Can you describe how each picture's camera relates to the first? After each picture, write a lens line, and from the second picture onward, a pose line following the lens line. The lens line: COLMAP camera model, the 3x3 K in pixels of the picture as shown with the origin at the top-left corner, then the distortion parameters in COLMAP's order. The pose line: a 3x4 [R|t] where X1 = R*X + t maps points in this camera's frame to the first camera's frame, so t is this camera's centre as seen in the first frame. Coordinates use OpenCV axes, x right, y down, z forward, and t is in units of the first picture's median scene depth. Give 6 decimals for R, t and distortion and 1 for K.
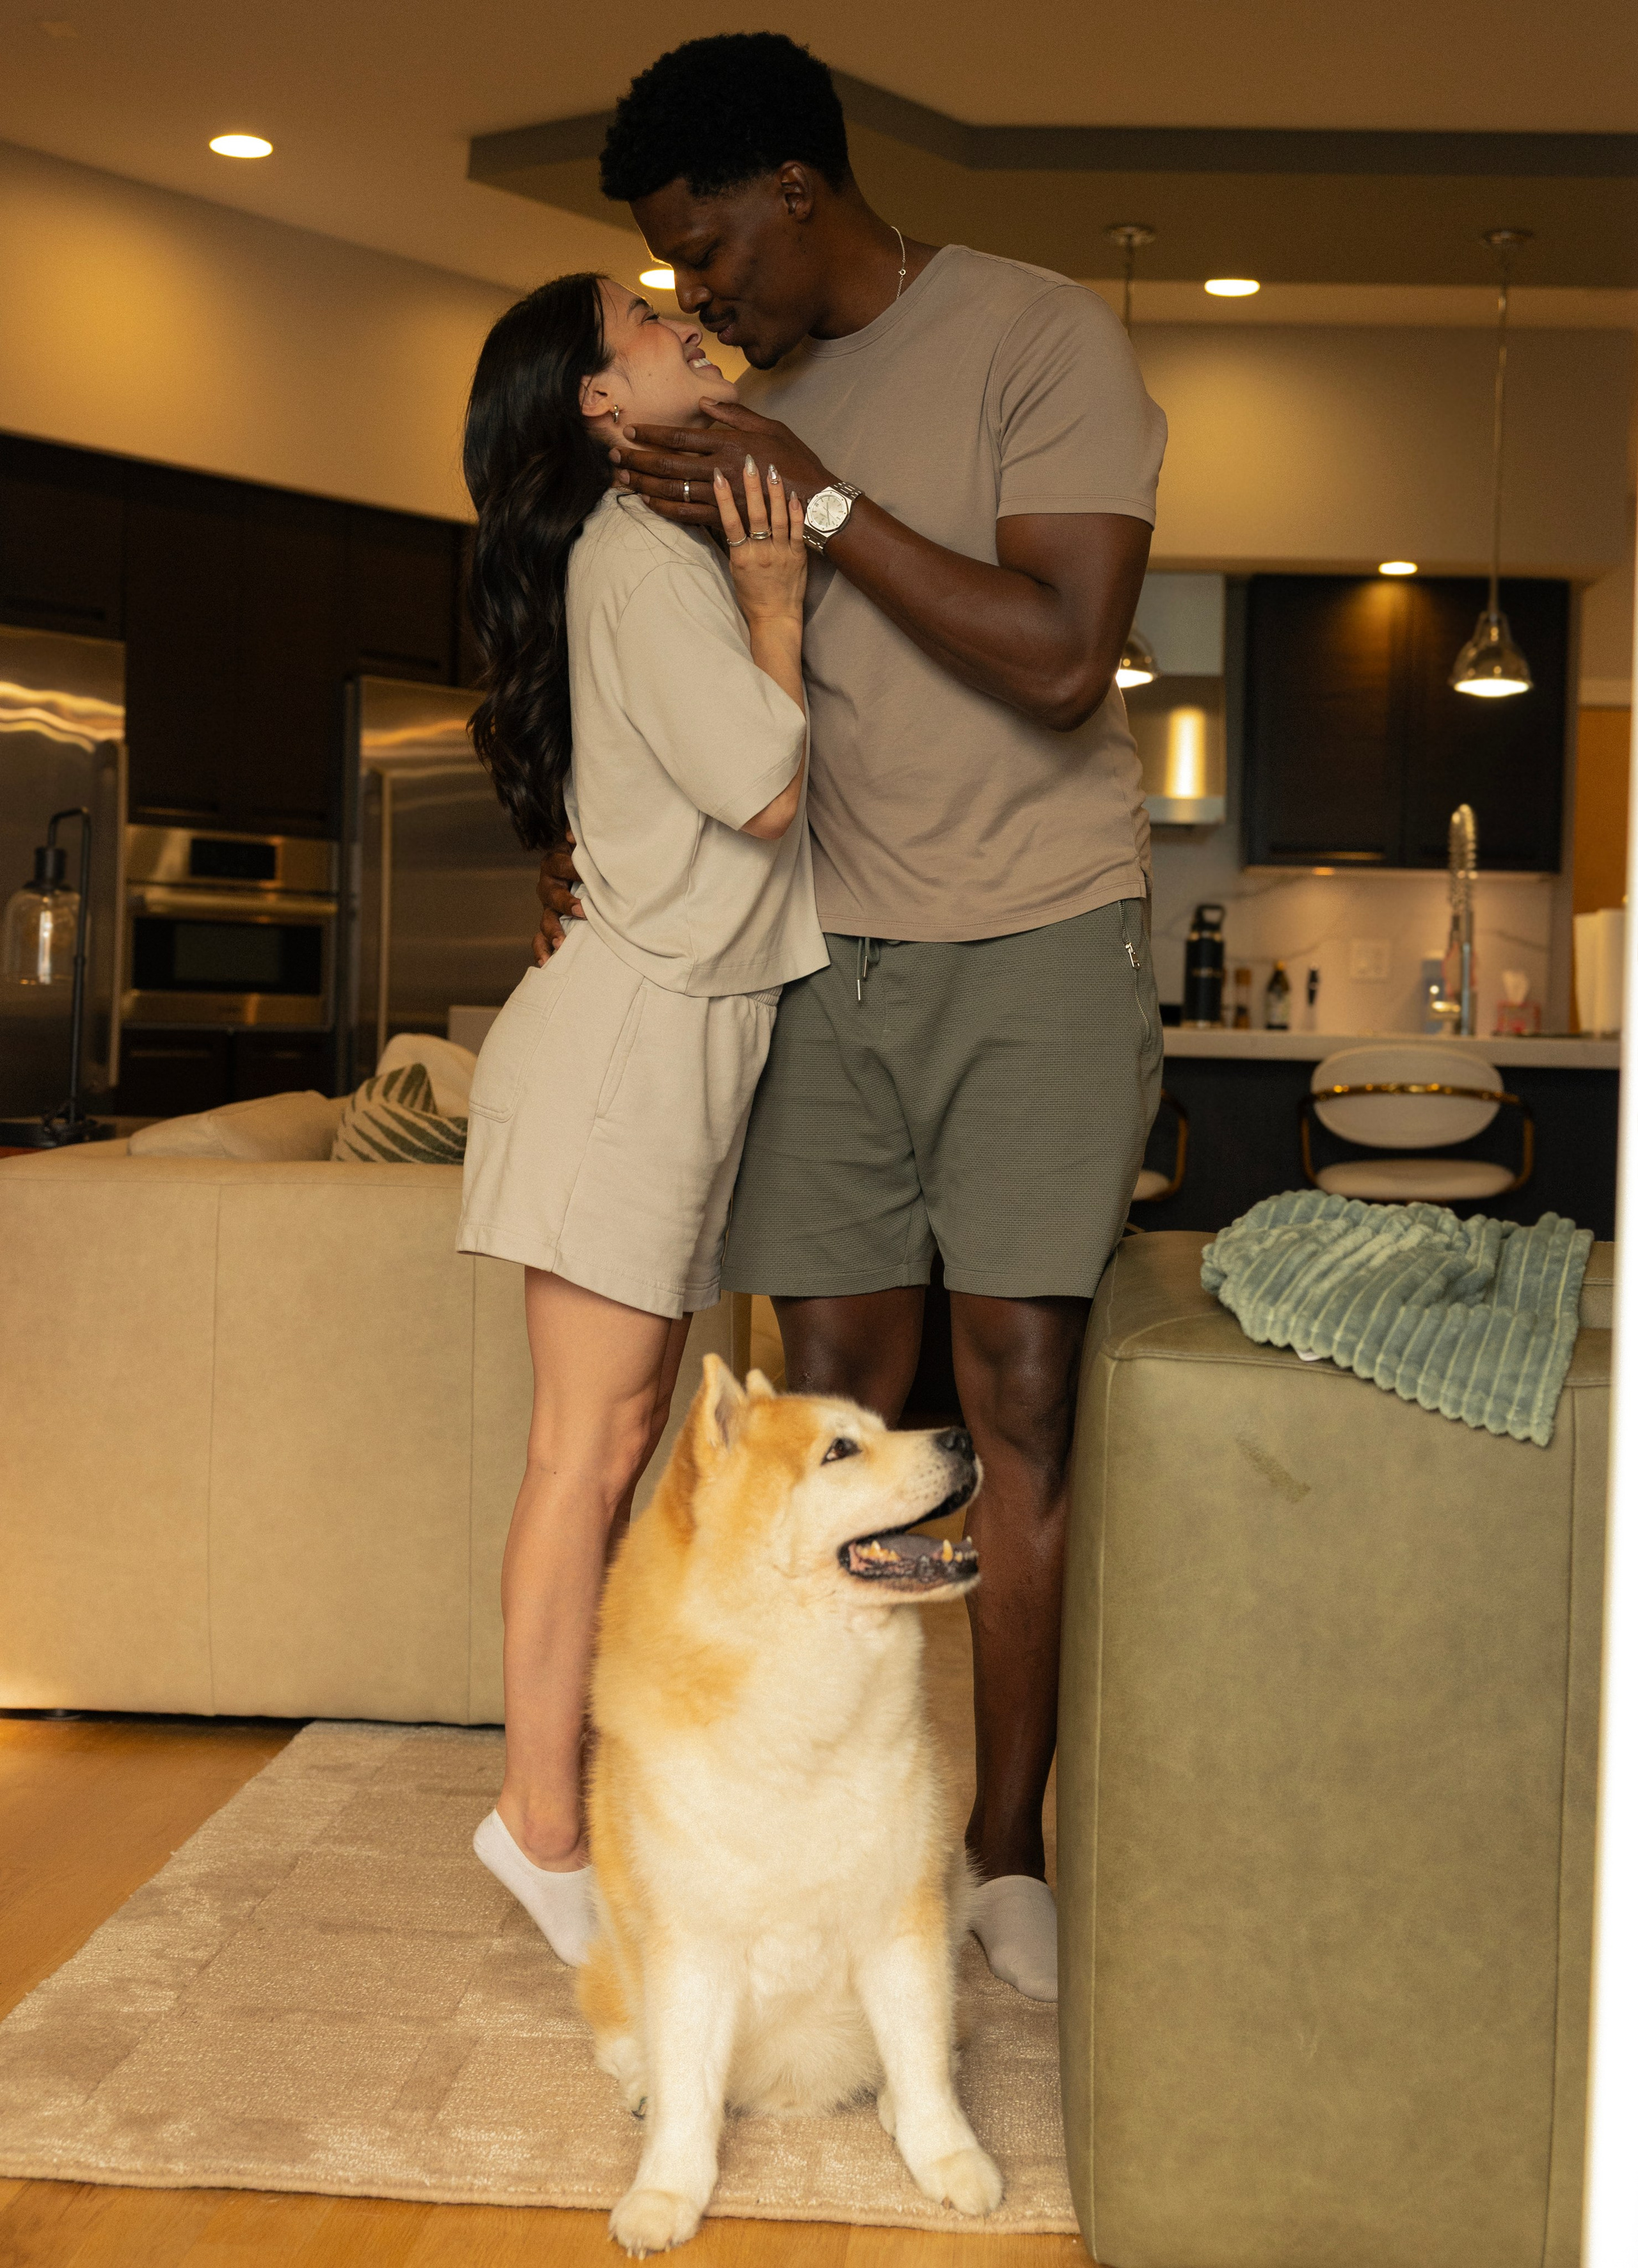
lens RADIAL K [[3026.3, 0, 797.5], [0, 3026.3, 1070.4], [0, 0, 1]] dist [-0.005410, 0.000000]
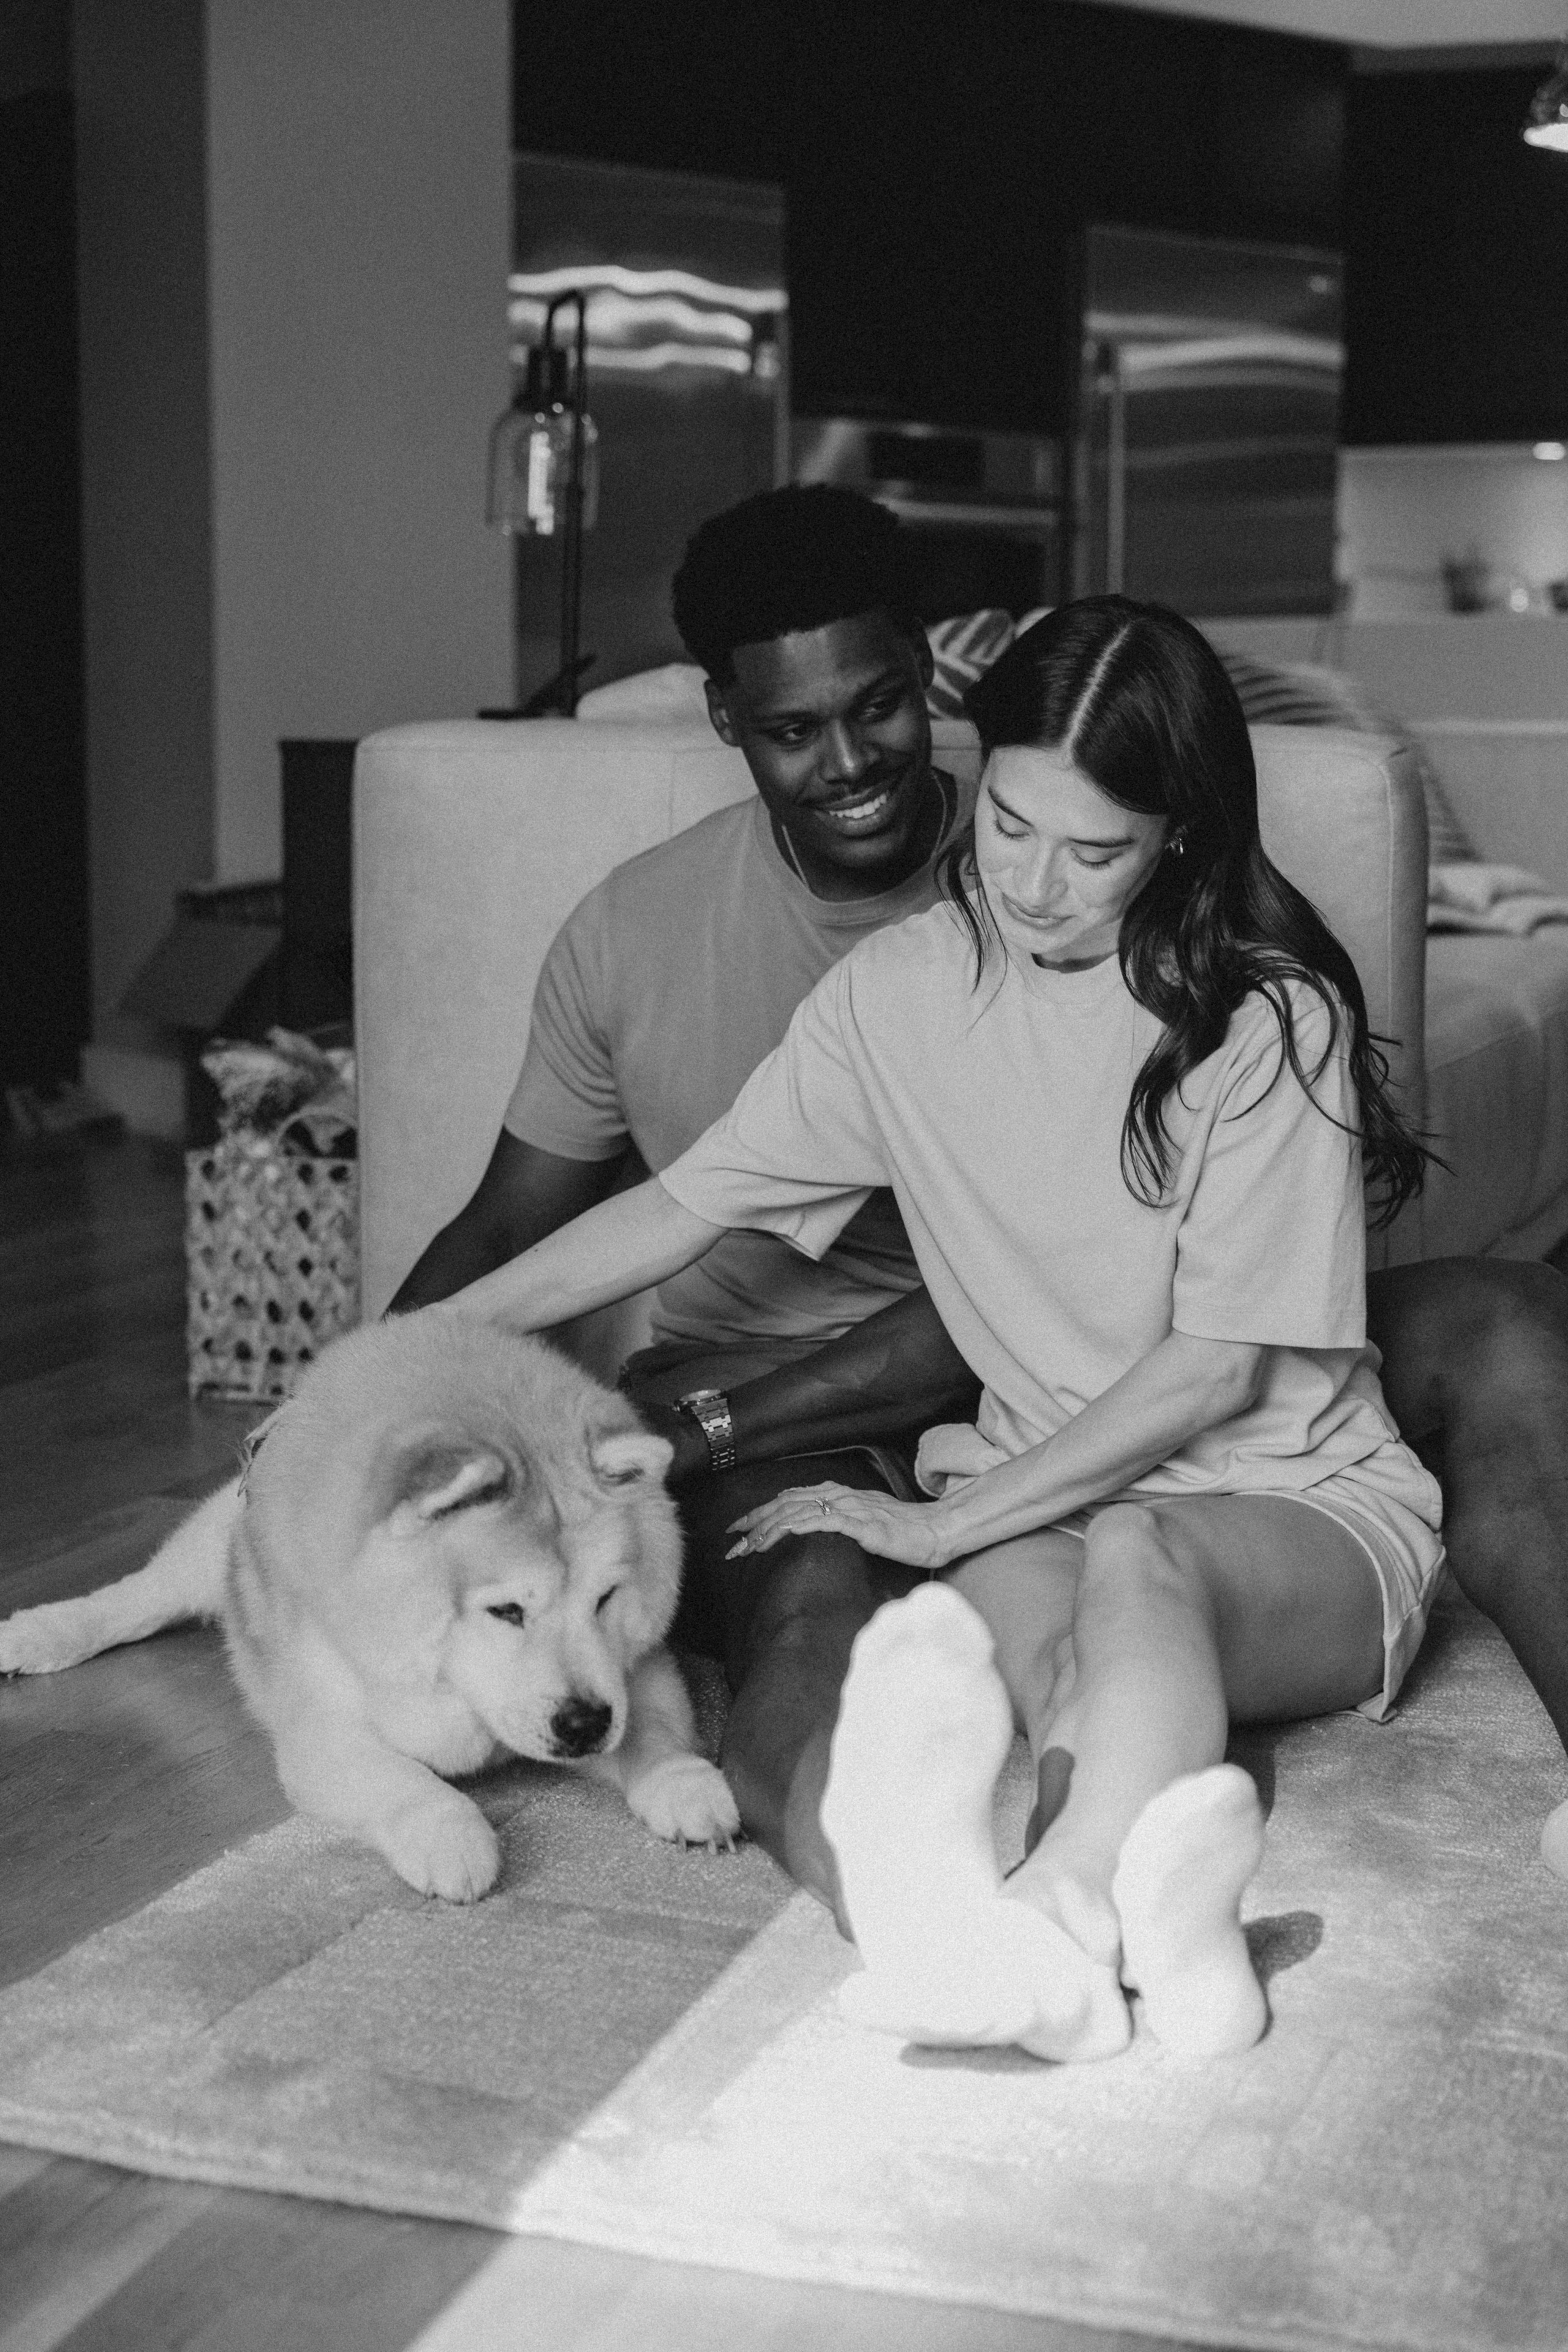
lens RADIAL K [[3359.6, 0, 789.0], [0, 3359.6, 1175.4], [0, 0, 1]] dist [0.007055, 0.000000]
pose [[0.963683, 0.017500, -0.266473, 0.047455], [0.012030, 0.993993, 0.108783, 0.048885], [0.266776, -0.108039, 0.957684, 0.220380]]
